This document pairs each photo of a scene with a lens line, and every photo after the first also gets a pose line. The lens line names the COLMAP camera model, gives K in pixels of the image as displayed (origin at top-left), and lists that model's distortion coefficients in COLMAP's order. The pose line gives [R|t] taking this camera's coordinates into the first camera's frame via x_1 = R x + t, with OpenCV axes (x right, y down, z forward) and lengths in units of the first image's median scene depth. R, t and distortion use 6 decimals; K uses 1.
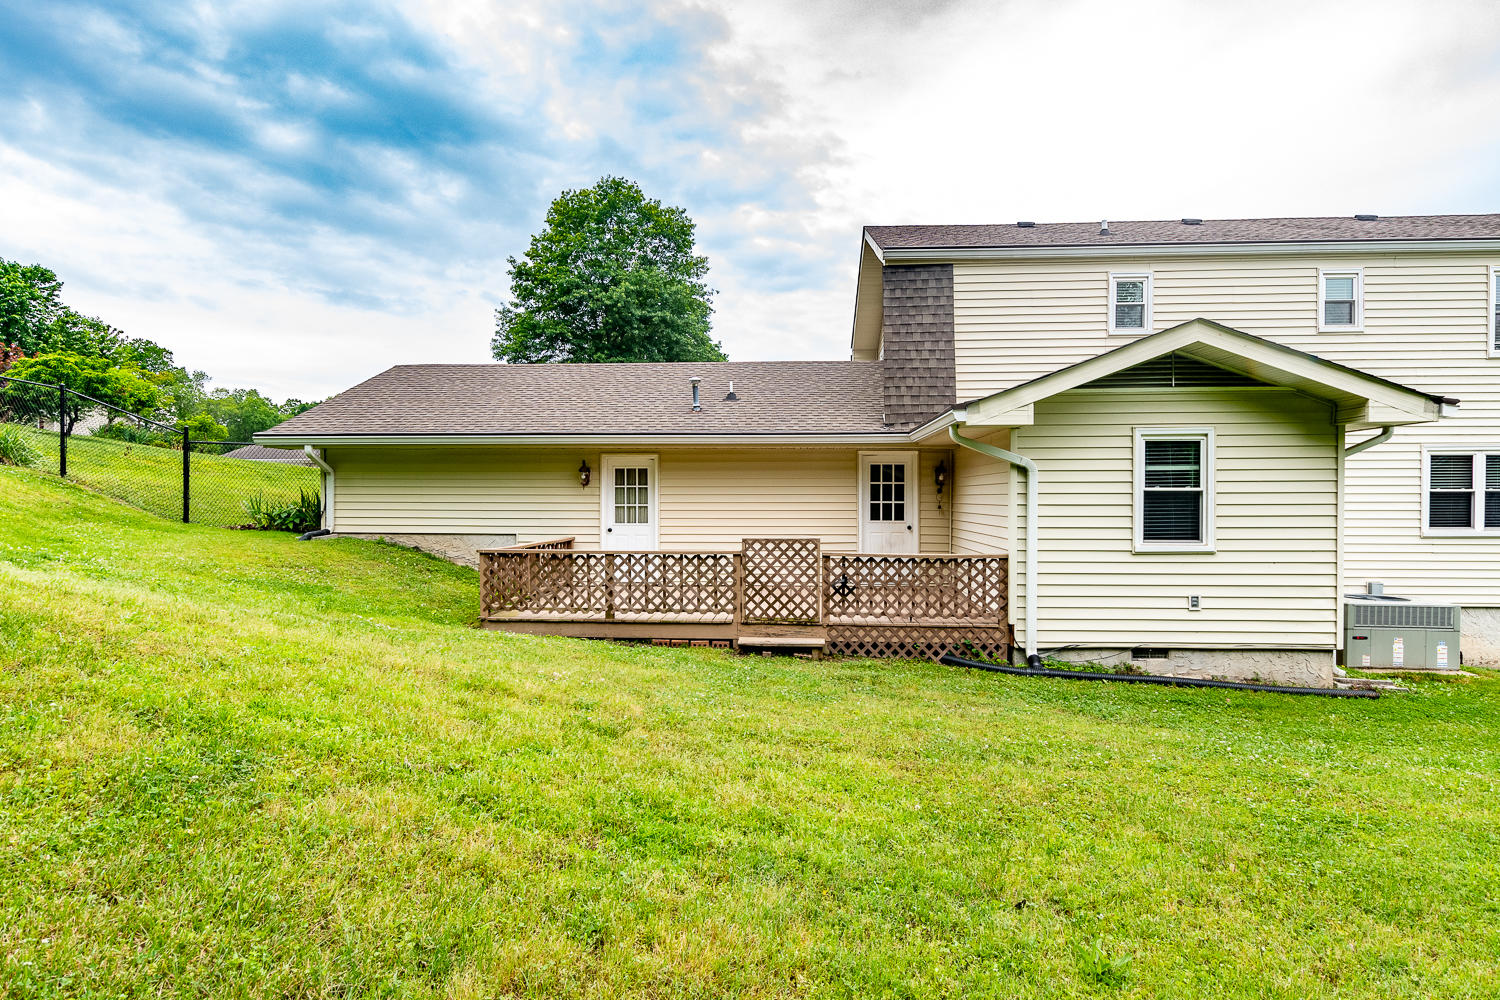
lens RADIAL K [[837.4, 0, 738.8], [0, 837.4, 508.2], [0, 0, 1]] dist [-0.000142, -0.002148]
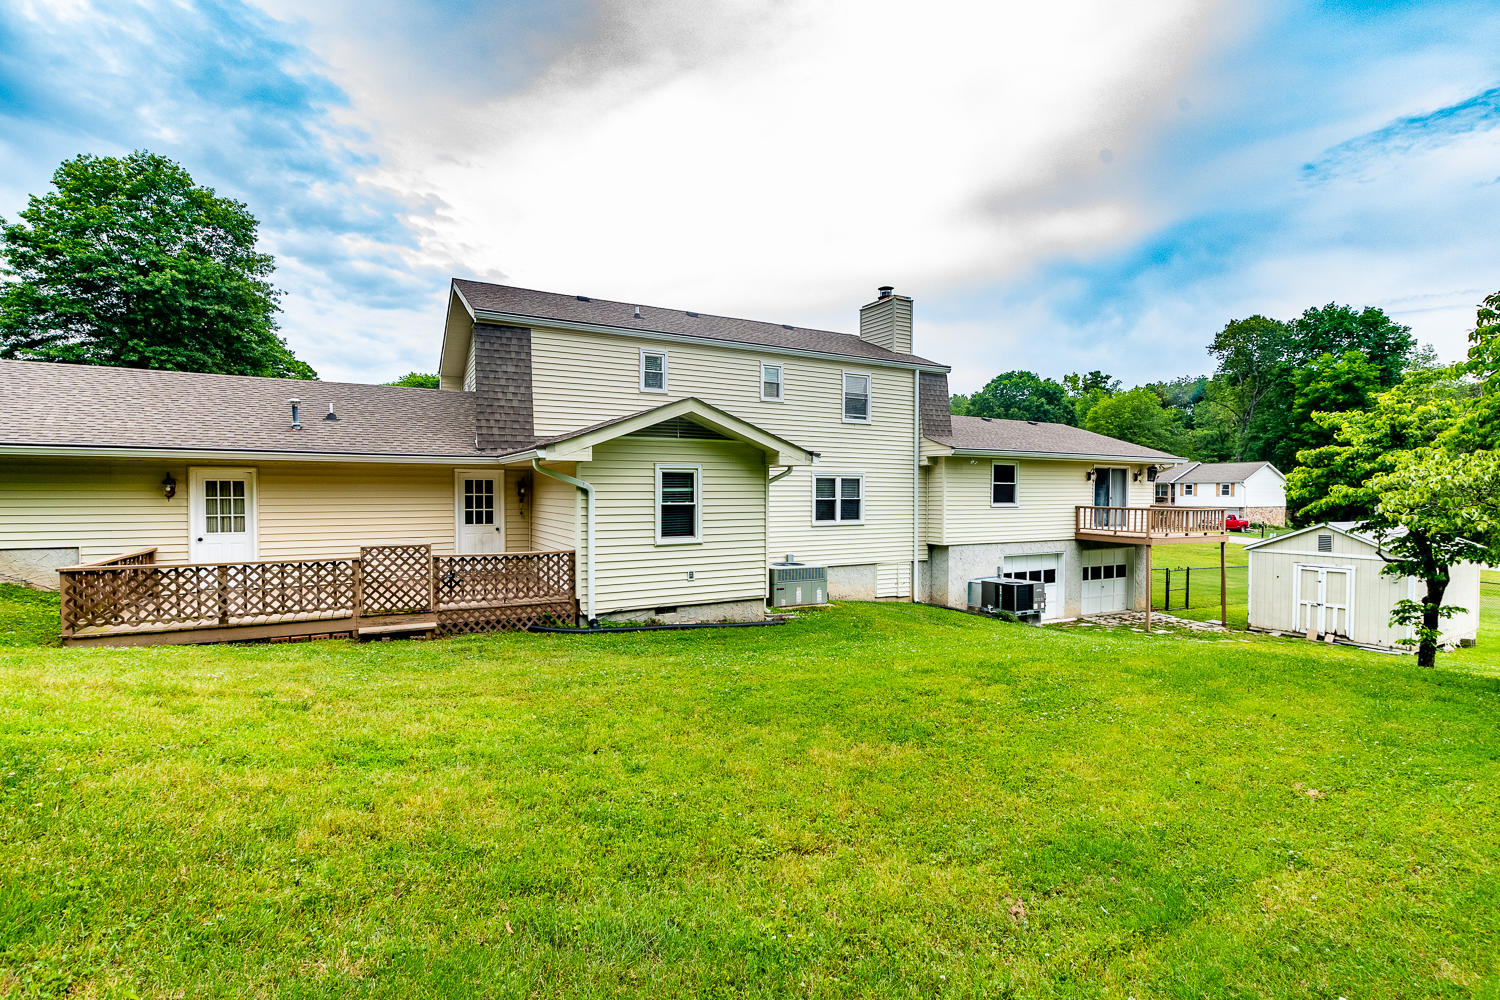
lens RADIAL K [[670.8, 0, 753.0], [0, 670.8, 501.4], [0, 0, 1]] dist [-0.000230, -0.001753]
pose [[0.836259, -0.003660, 0.548322, -0.052775], [0.005498, 0.999983, -0.001710, -0.024766], [-0.548307, 0.004445, 0.836266, -0.125994]]
